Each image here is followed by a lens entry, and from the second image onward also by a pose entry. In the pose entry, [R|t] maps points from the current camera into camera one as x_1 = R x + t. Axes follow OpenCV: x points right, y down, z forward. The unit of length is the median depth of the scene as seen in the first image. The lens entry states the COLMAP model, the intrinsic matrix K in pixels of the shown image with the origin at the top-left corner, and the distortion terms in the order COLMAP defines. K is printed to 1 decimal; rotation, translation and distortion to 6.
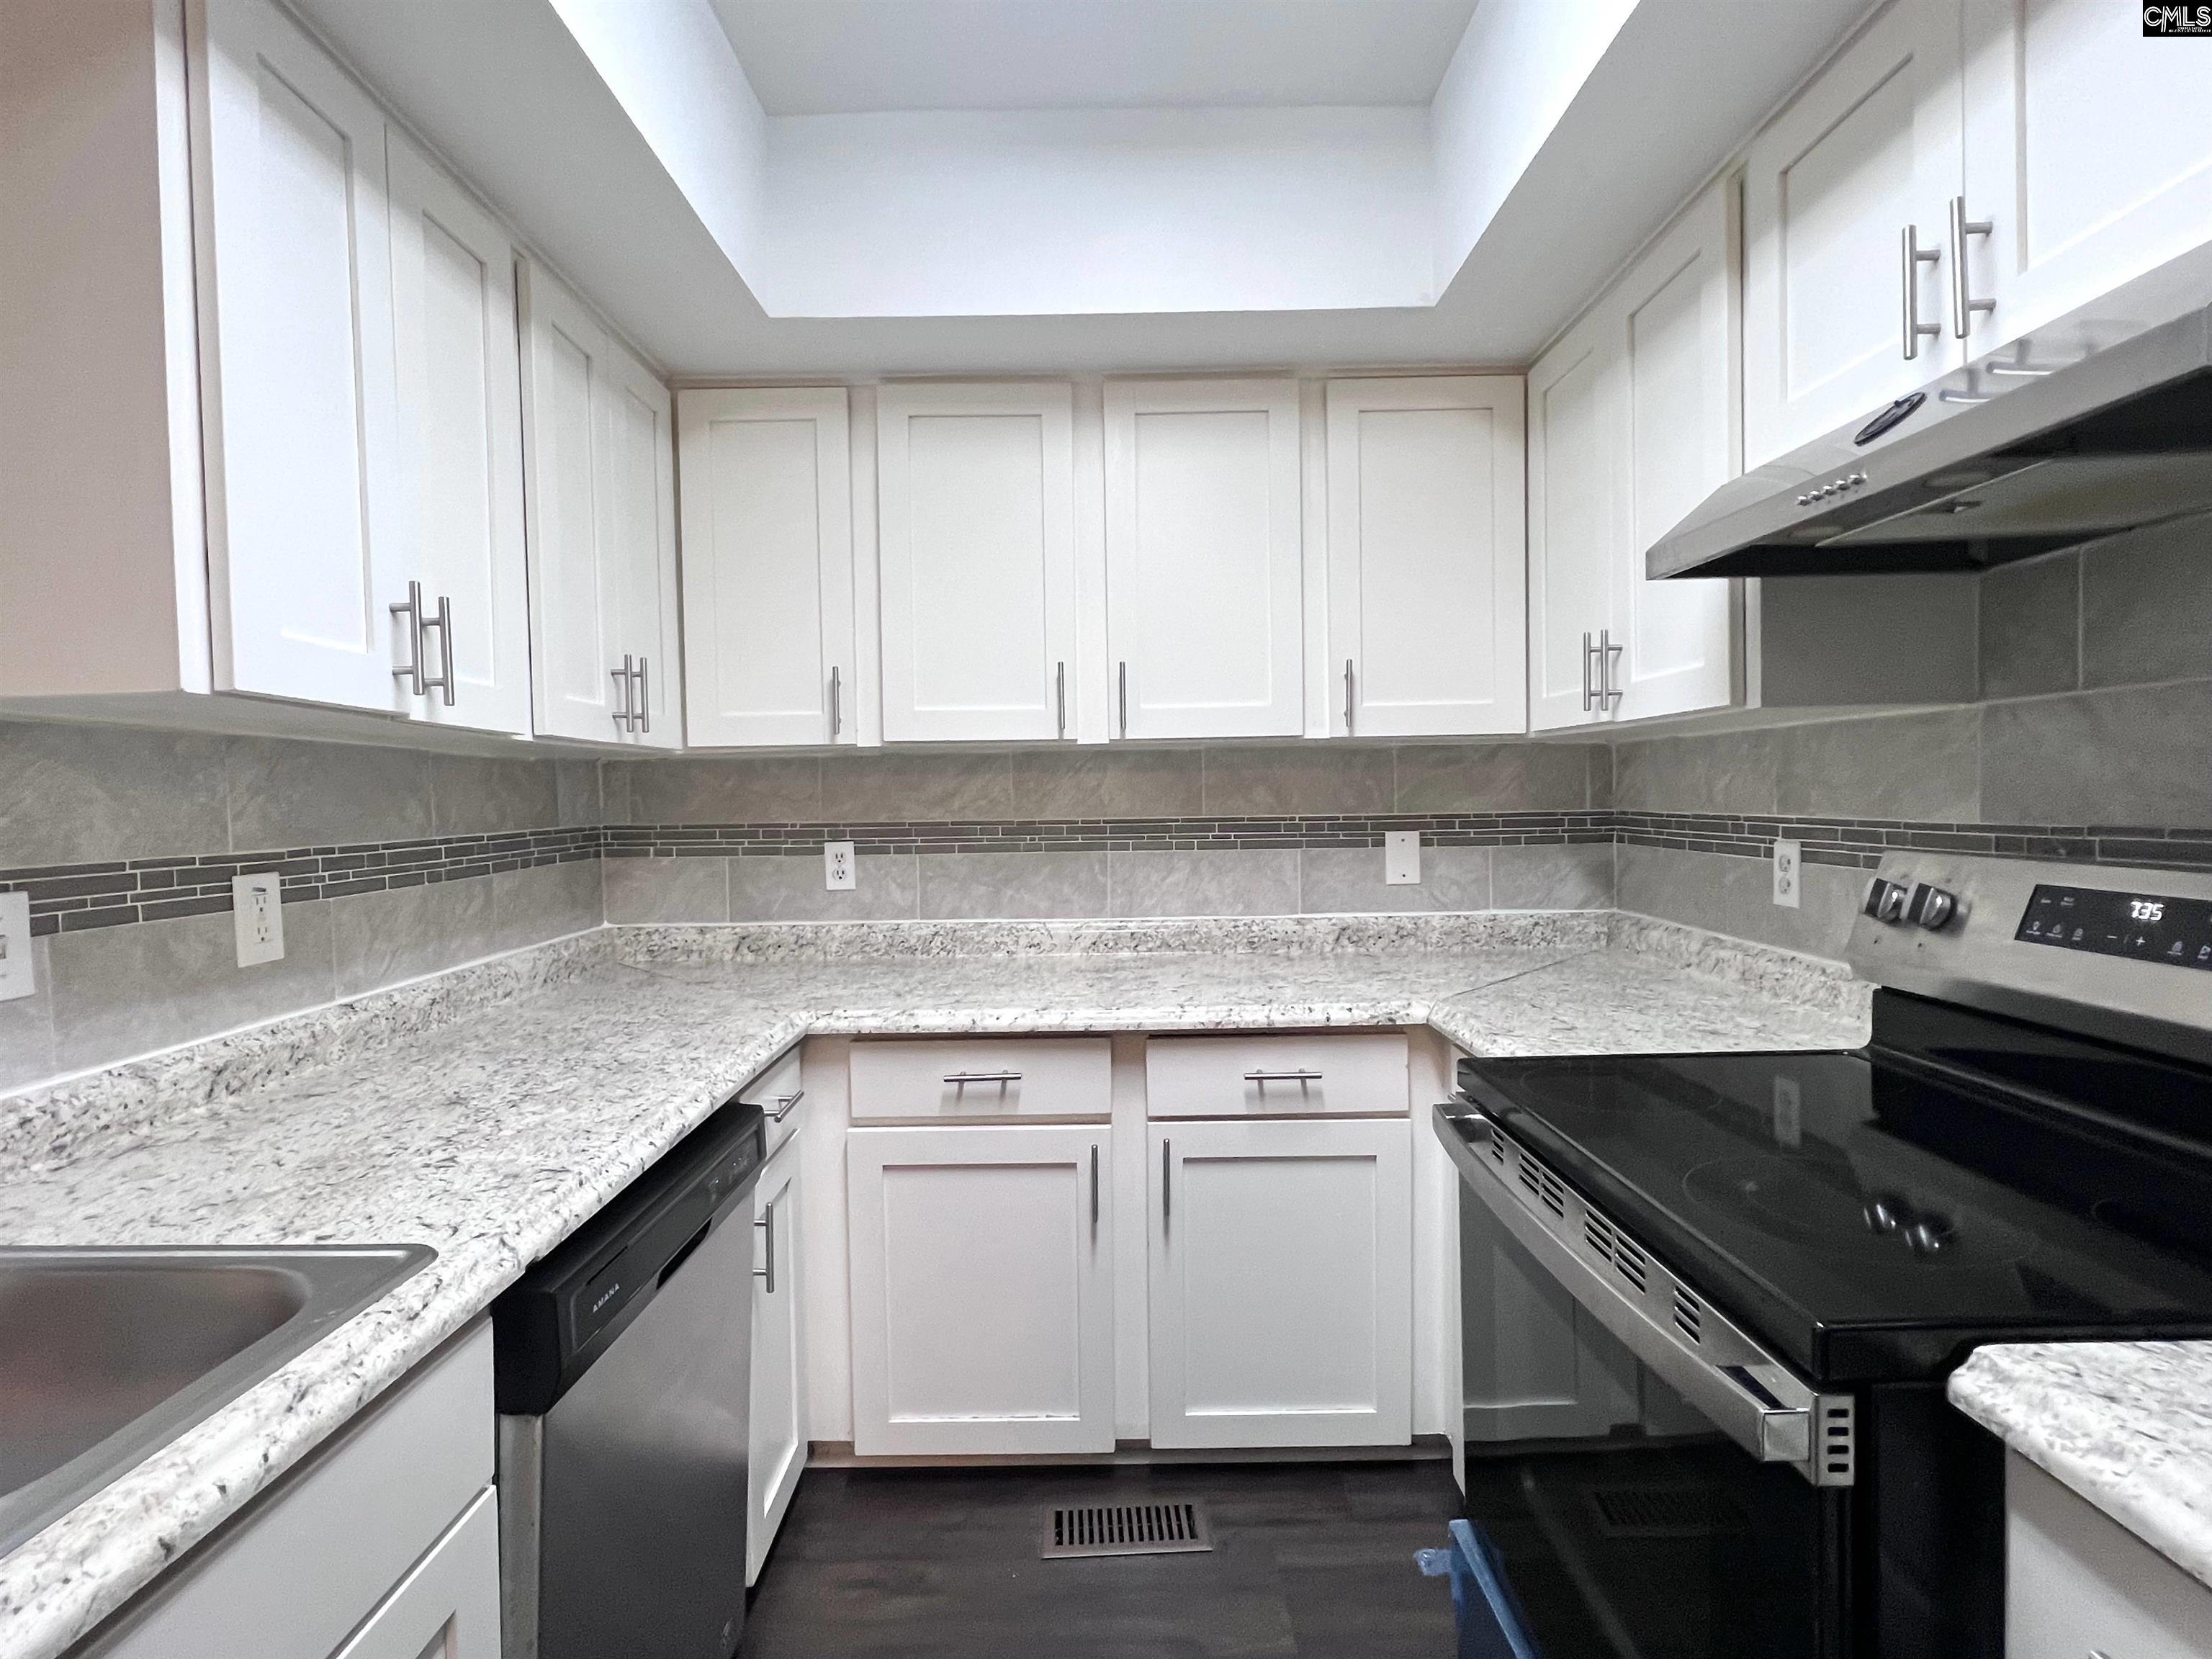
lens RADIAL K [[1087.4, 0, 1106.0], [0, 1087.4, 829.5], [0, 0, 1]] dist [-0.000035, 0.000010]
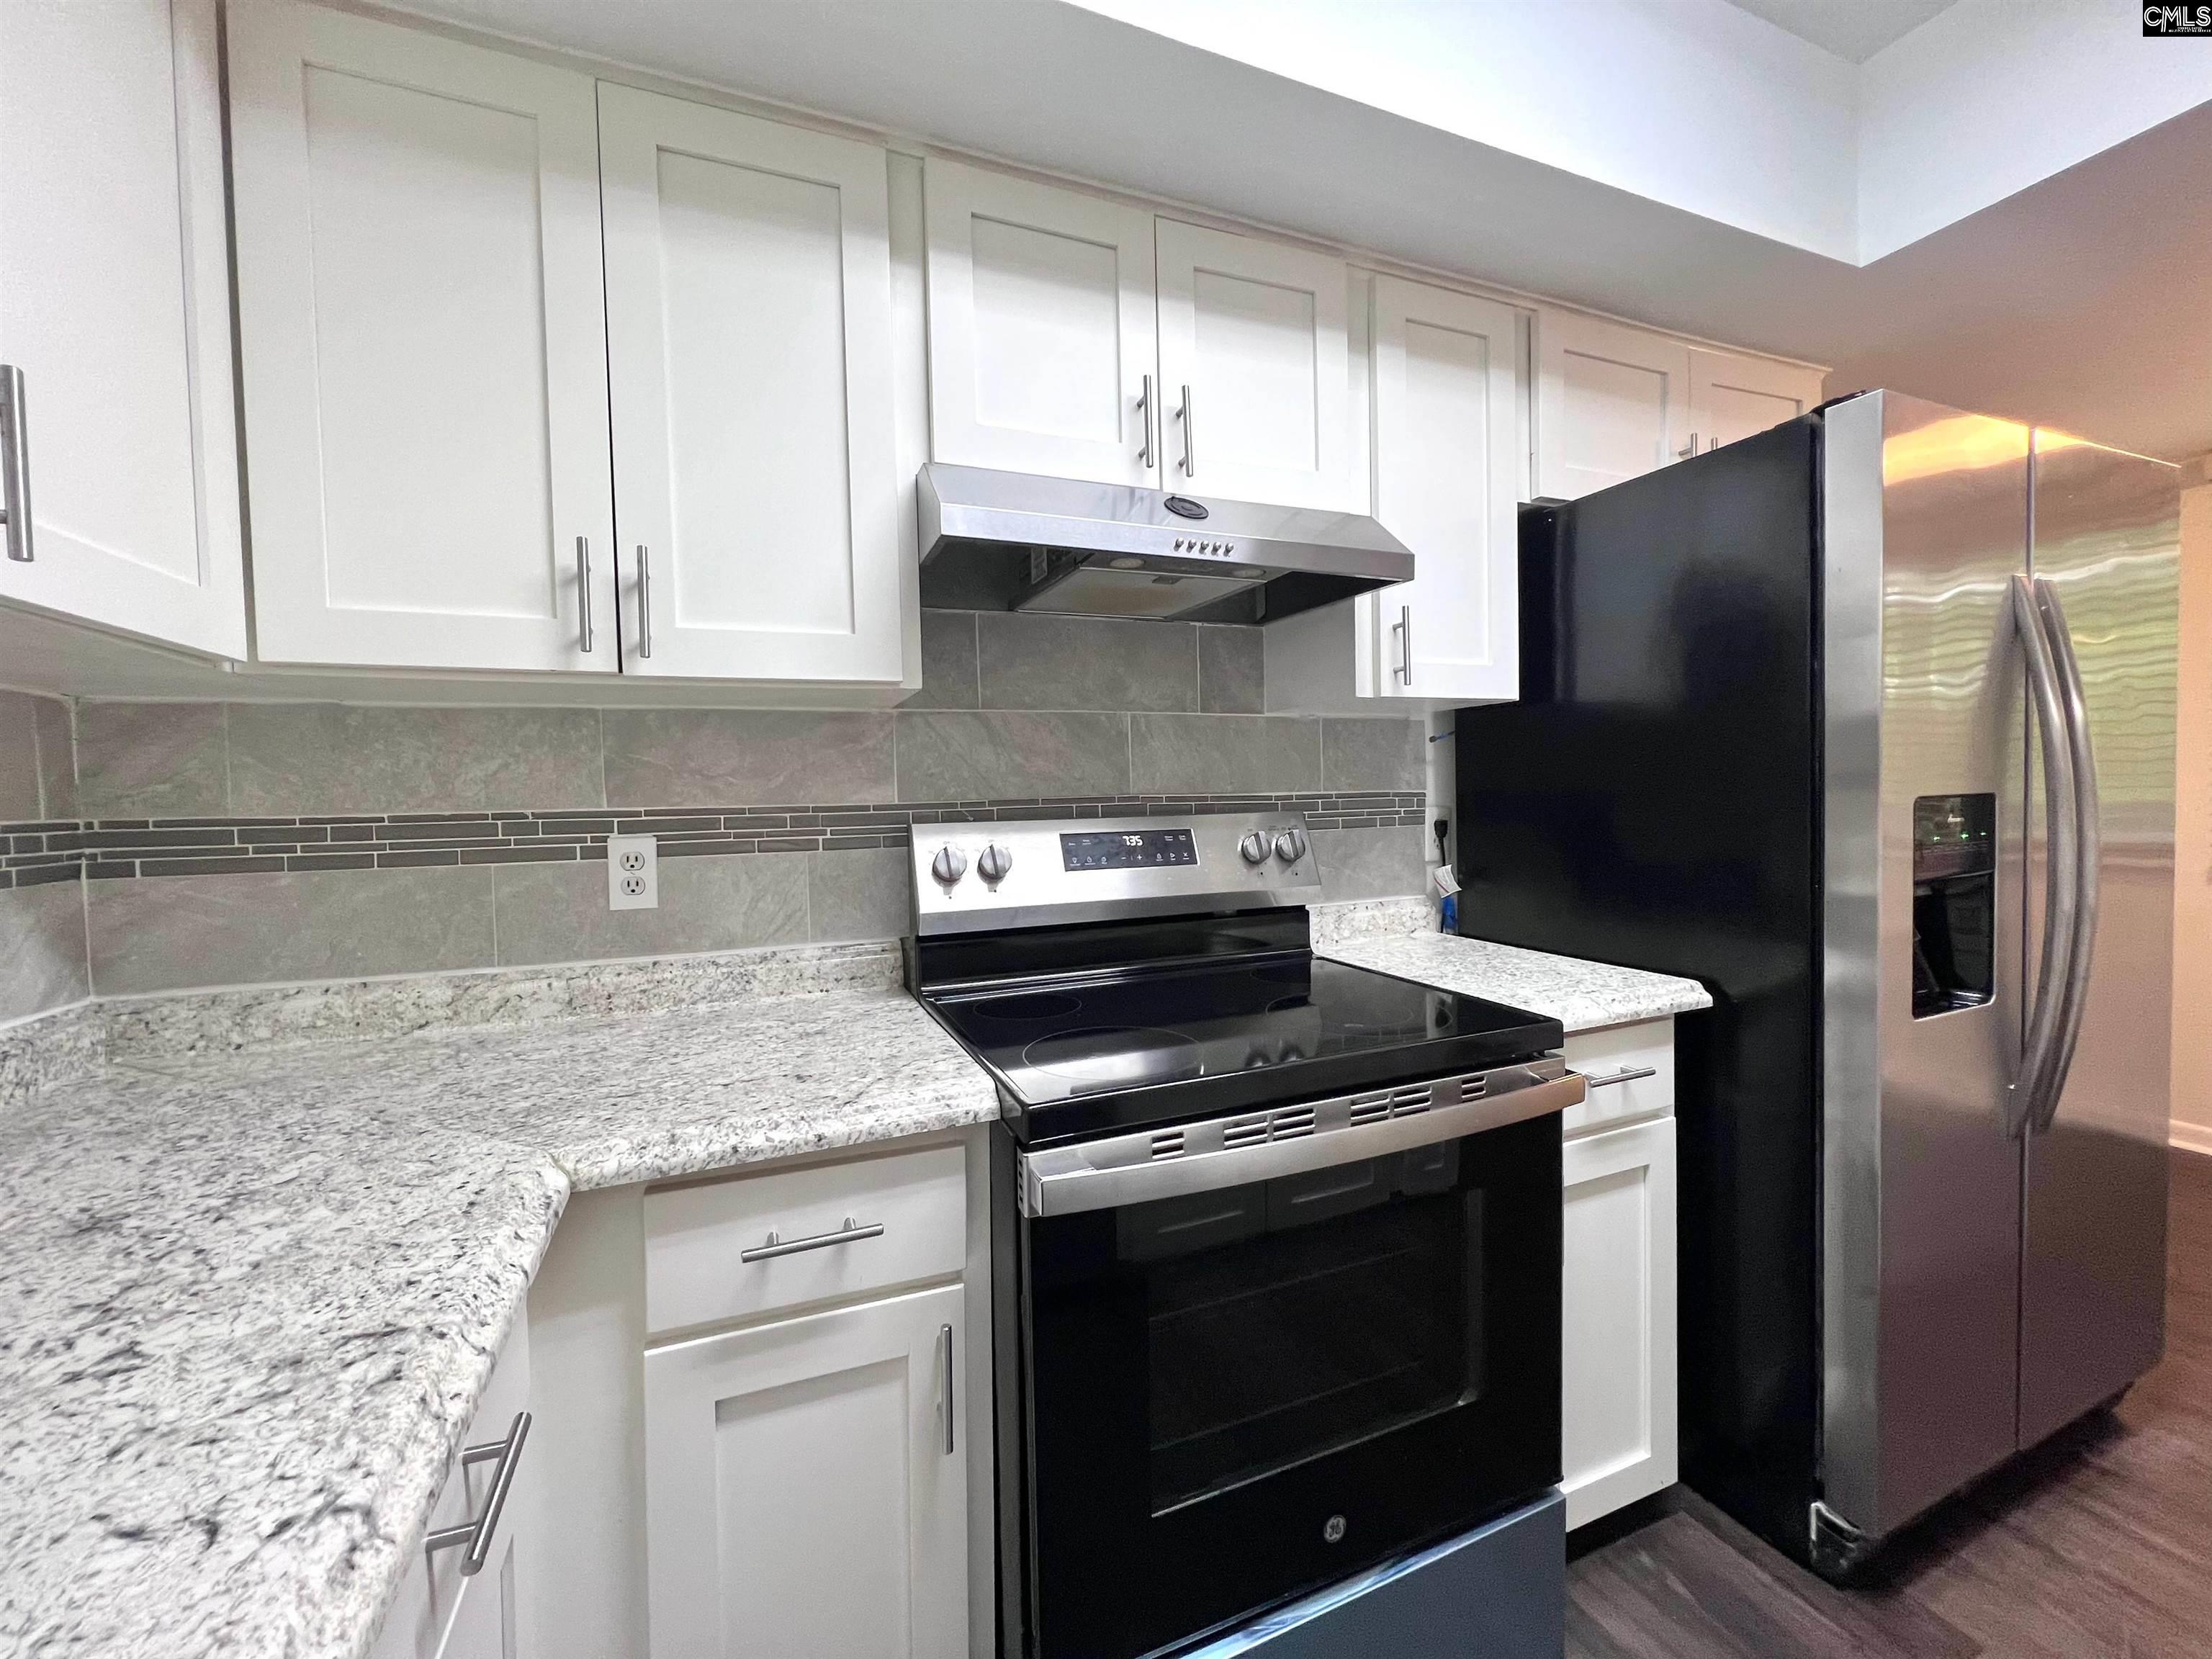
lens RADIAL K [[904.6, 0, 1113.5], [0, 904.6, 821.3], [0, 0, 1]] dist [0.000637, 0.000635]
pose [[-0.386678, -0.004825, 0.922202, -0.220095], [0.058022, 0.997878, 0.029550, -0.000840], [-0.920388, 0.064935, -0.385578, 0.937784]]
